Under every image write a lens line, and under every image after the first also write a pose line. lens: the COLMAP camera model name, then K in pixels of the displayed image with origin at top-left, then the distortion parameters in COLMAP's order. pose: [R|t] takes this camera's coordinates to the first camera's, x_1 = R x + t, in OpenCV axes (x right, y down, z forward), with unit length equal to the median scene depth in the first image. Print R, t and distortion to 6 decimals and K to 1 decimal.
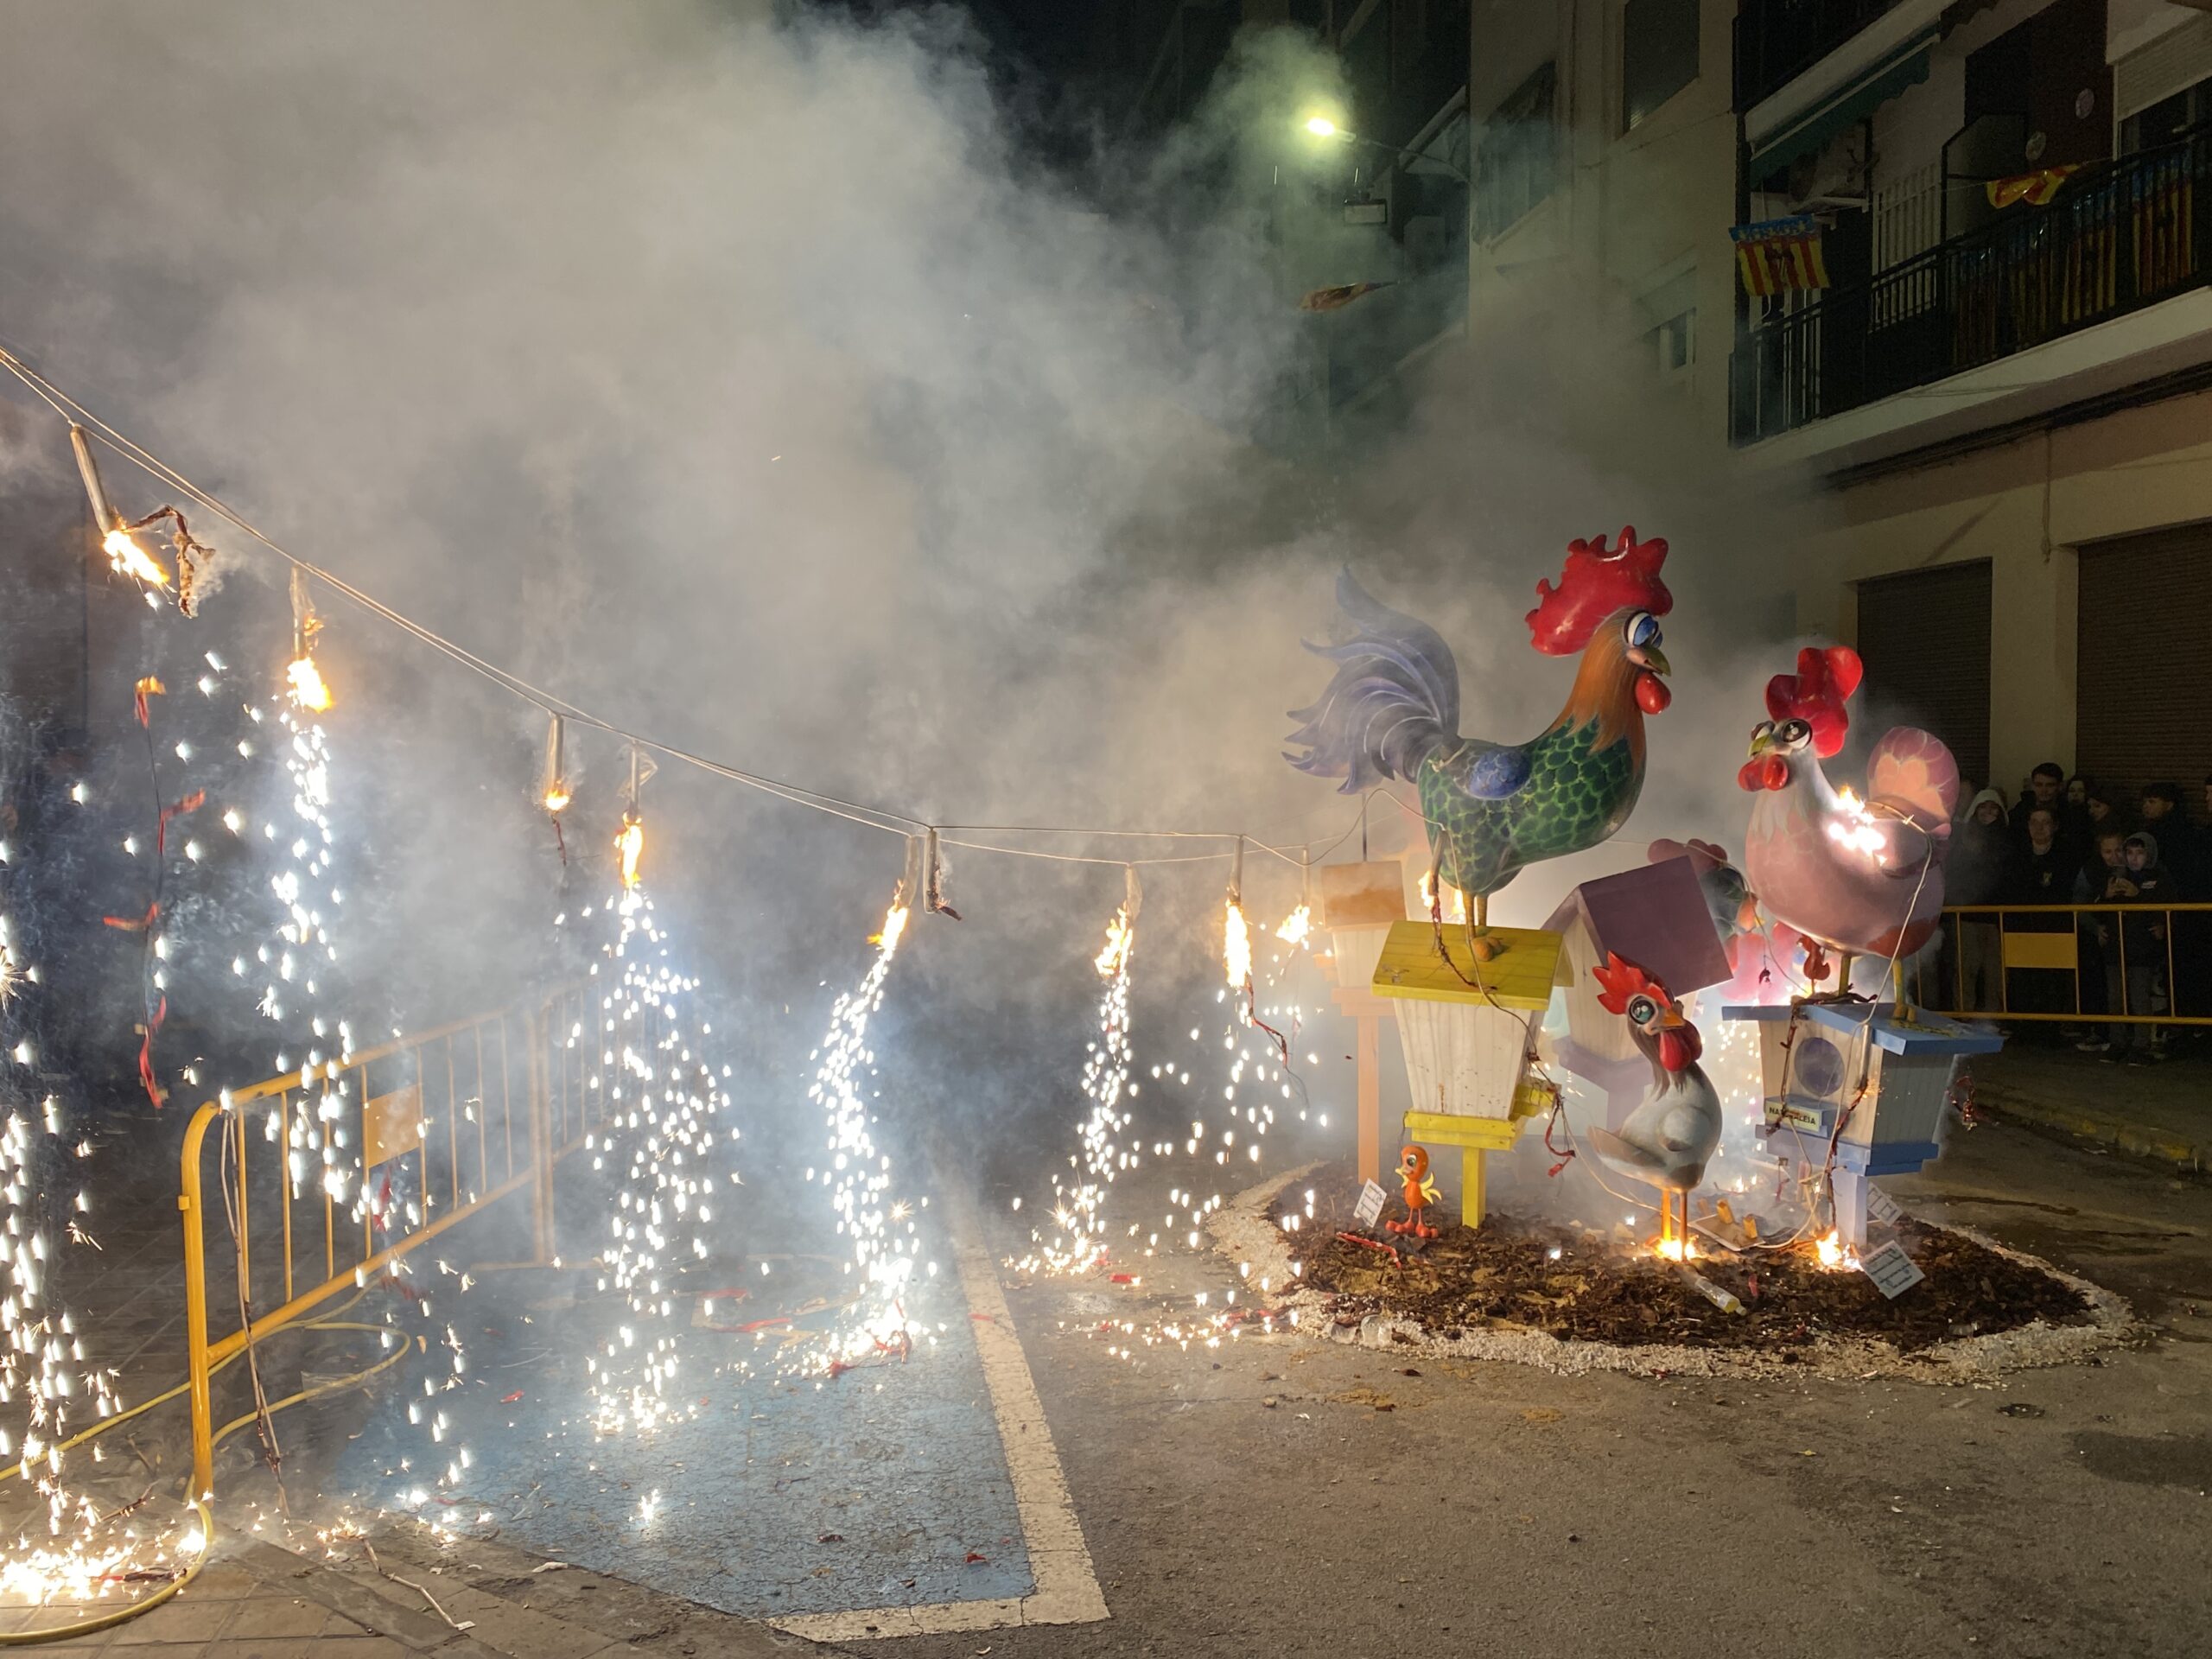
lens RADIAL K [[1988.6, 0, 1073.4], [0, 1988.6, 822.3], [0, 0, 1]] dist [0.021869, -0.022632]
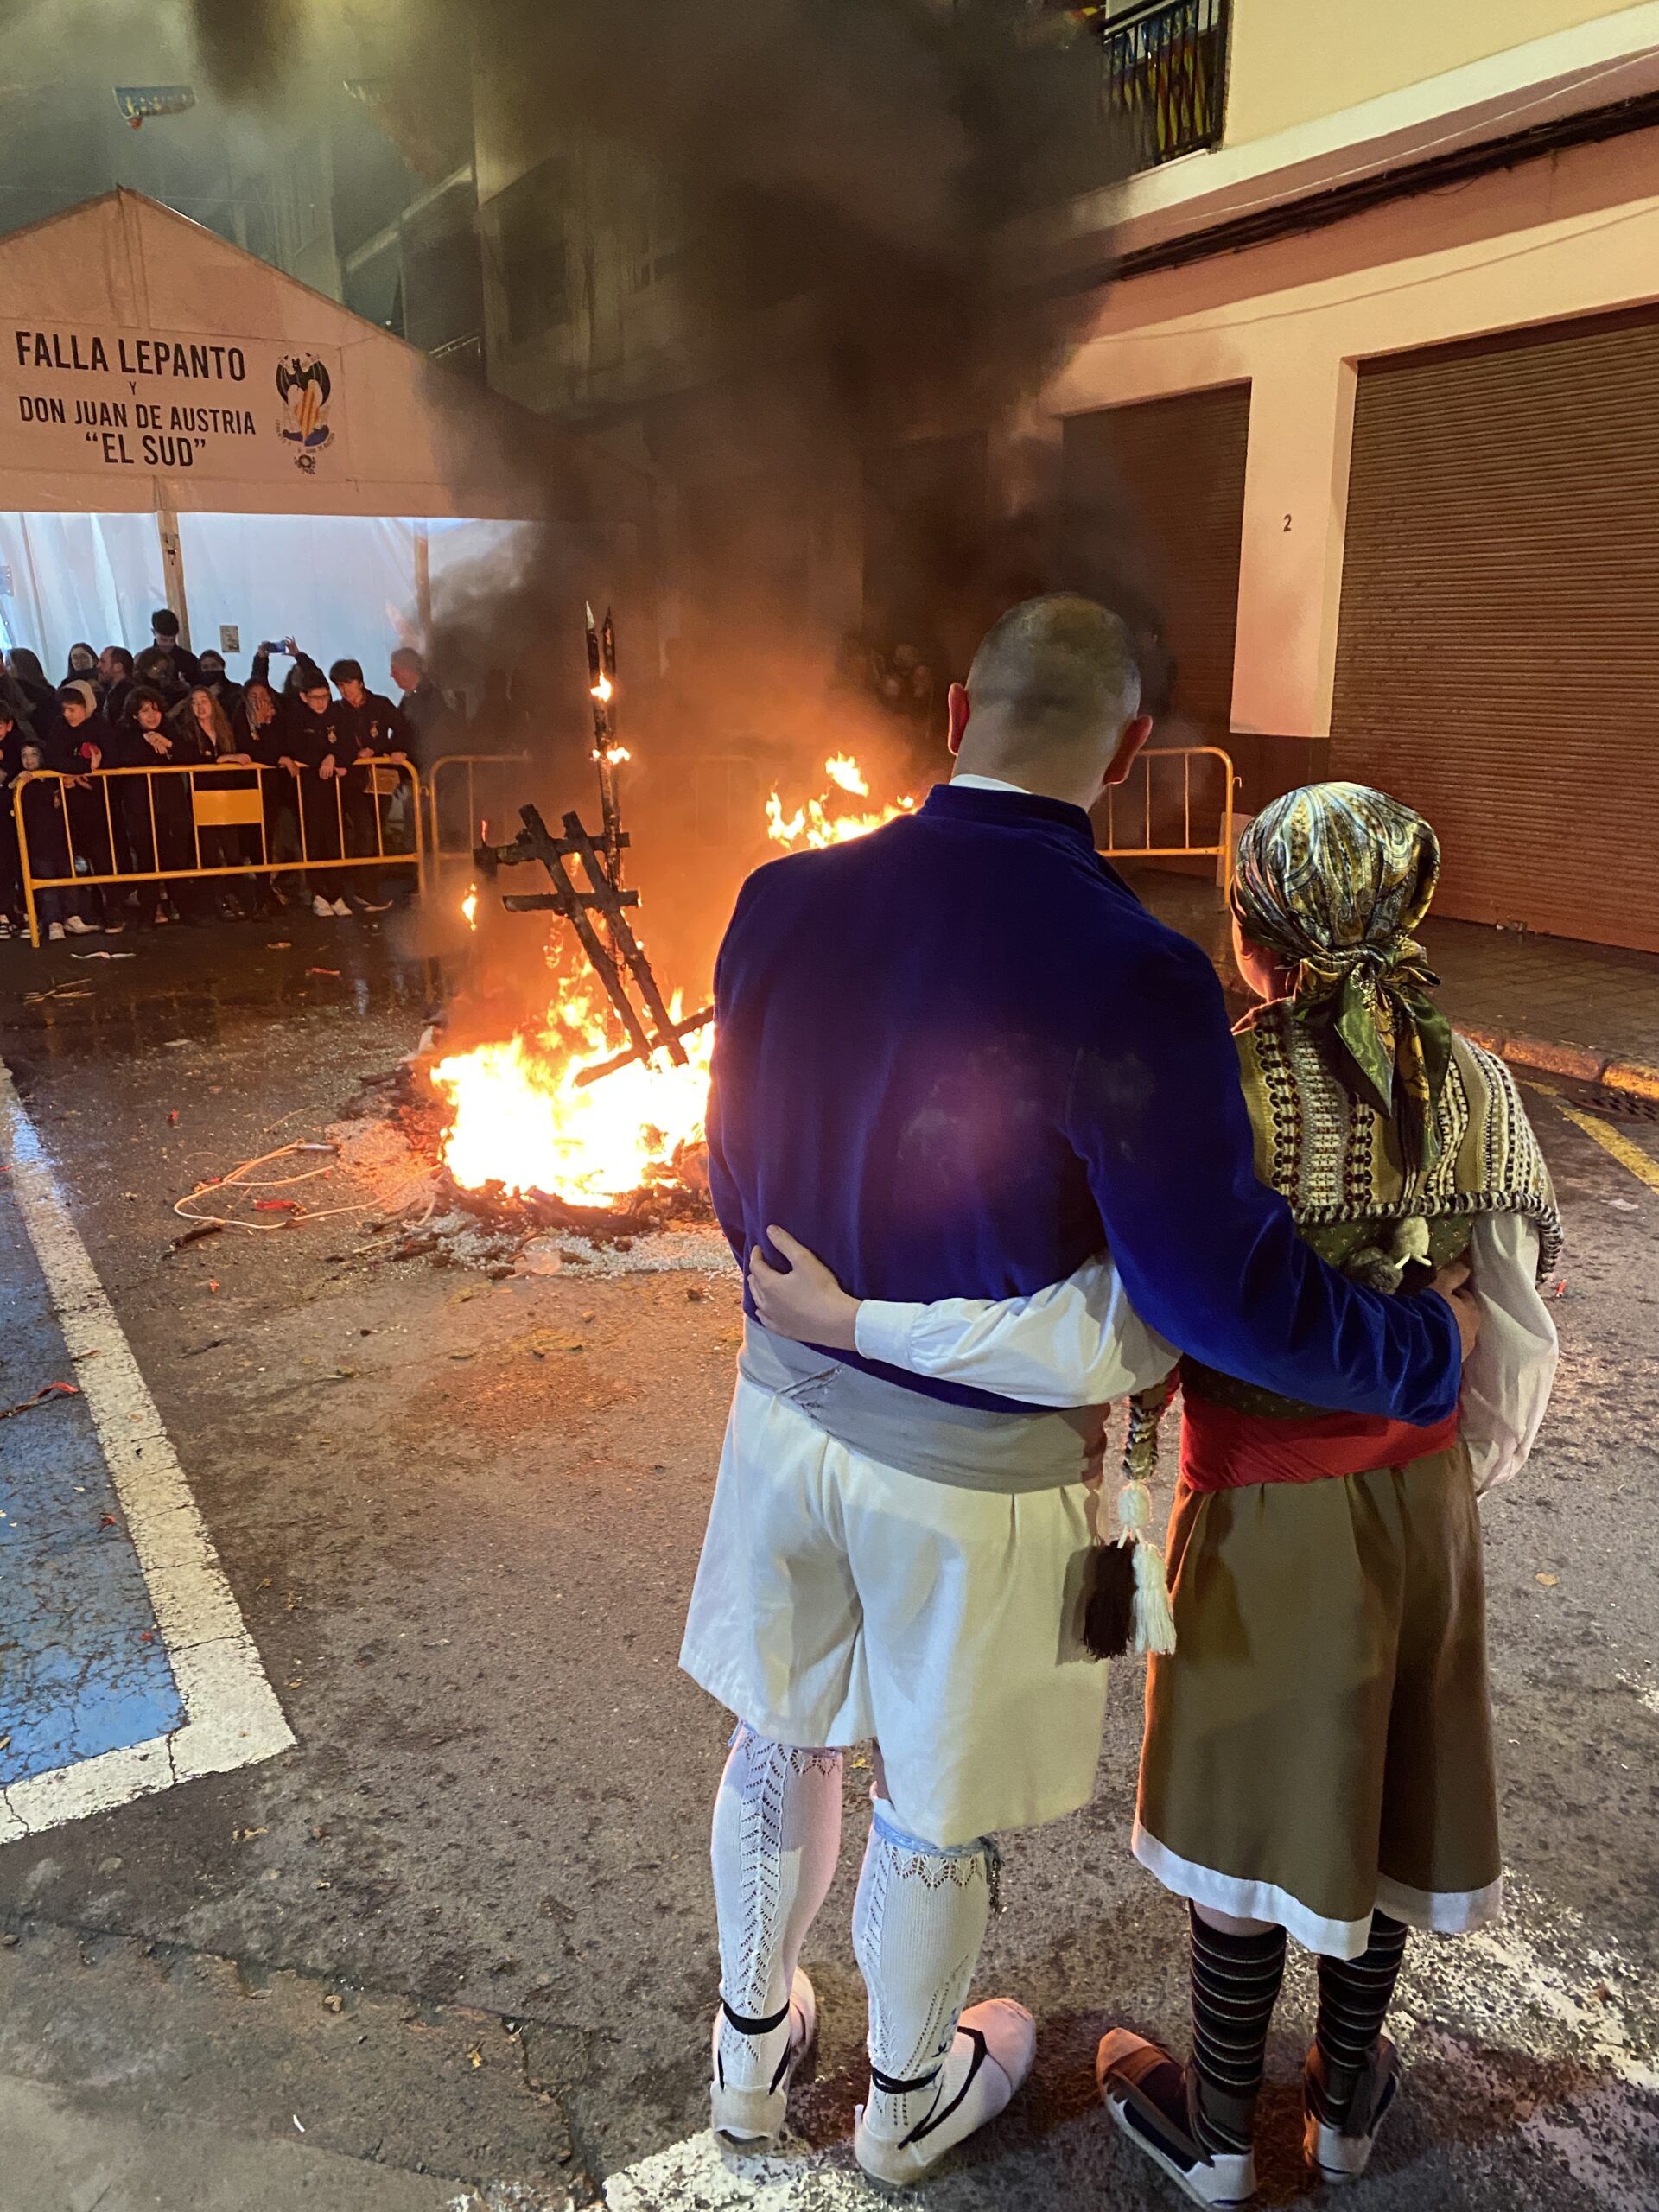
lens RADIAL K [[1694.5, 0, 815.6], [0, 1694.5, 1130.9], [0, 0, 1]] dist [0.011405, -0.011762]
pose [[0.926709, -0.108404, 0.359803, -0.003377], [0.015488, 0.967691, 0.251663, 0.007584], [-0.375459, -0.227646, 0.898447, 0.246530]]
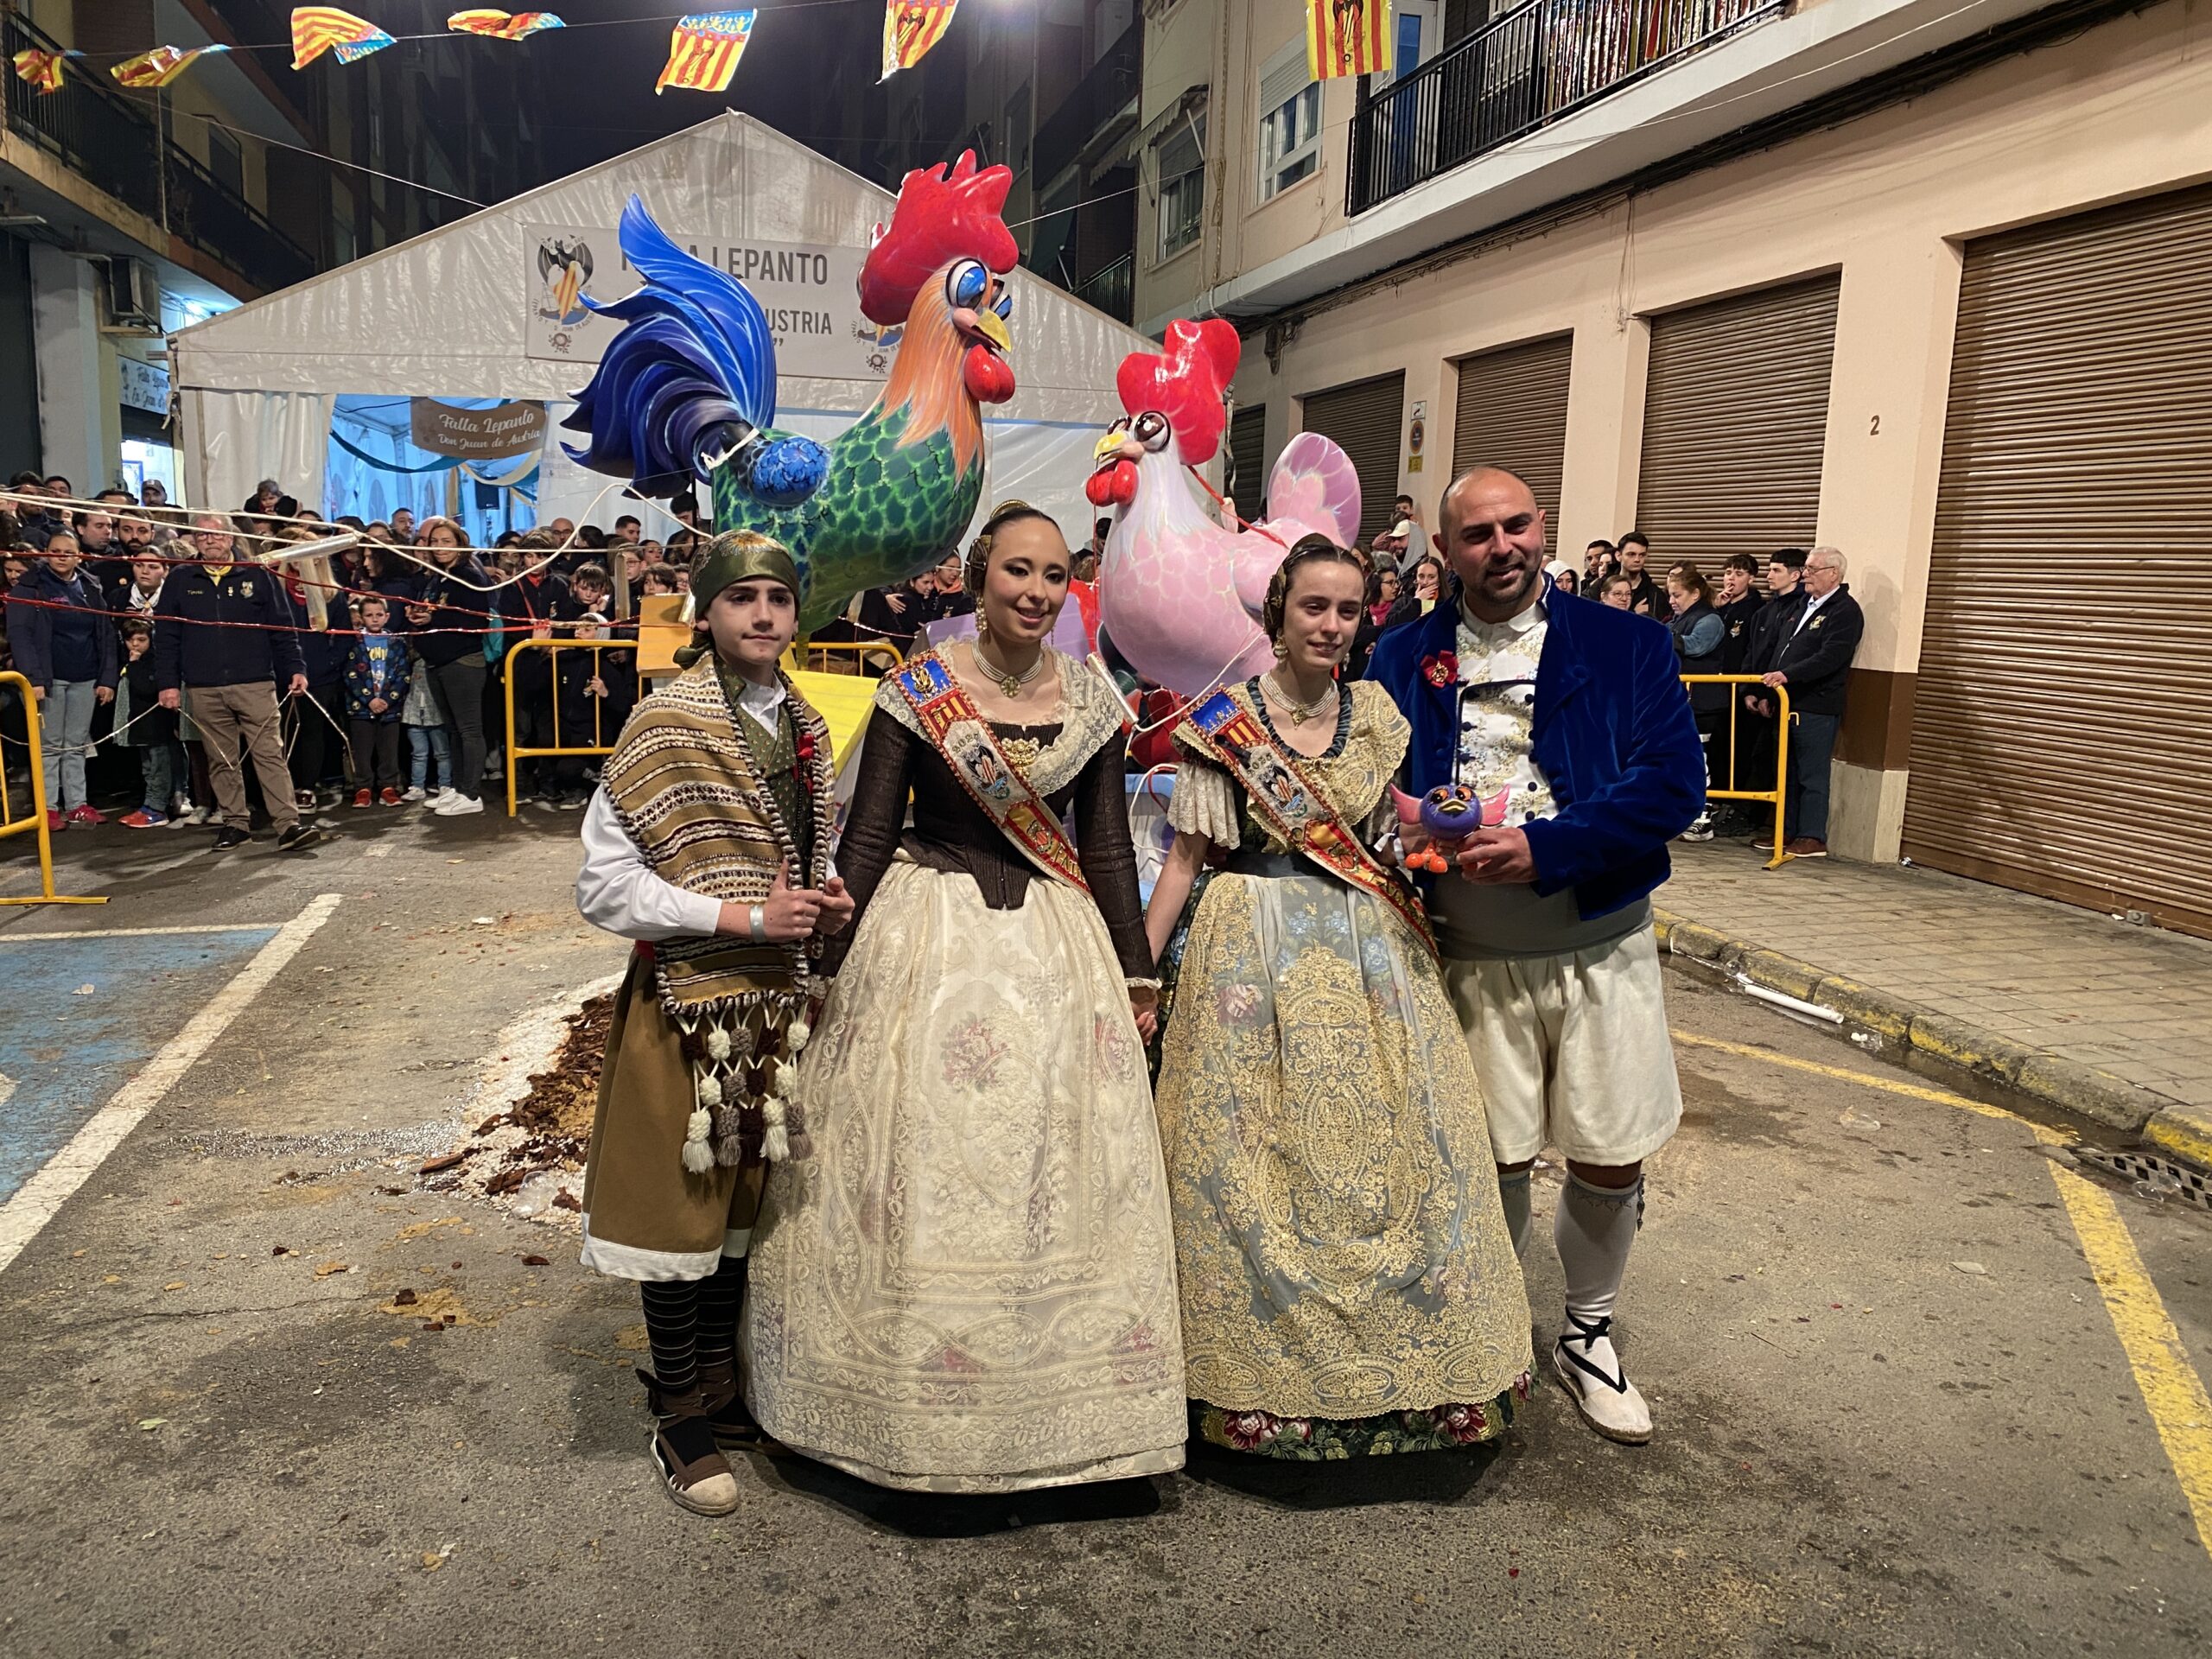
lens RADIAL K [[1693.5, 0, 1080.1], [0, 1693.5, 825.5], [0, 0, 1]] dist [0.004821, 0.001226]
pose [[0.993782, 0.014404, 0.110411, 0.259434], [-0.028771, 0.991141, 0.129657, 0.023578], [-0.107566, -0.132028, 0.985392, 0.324370]]
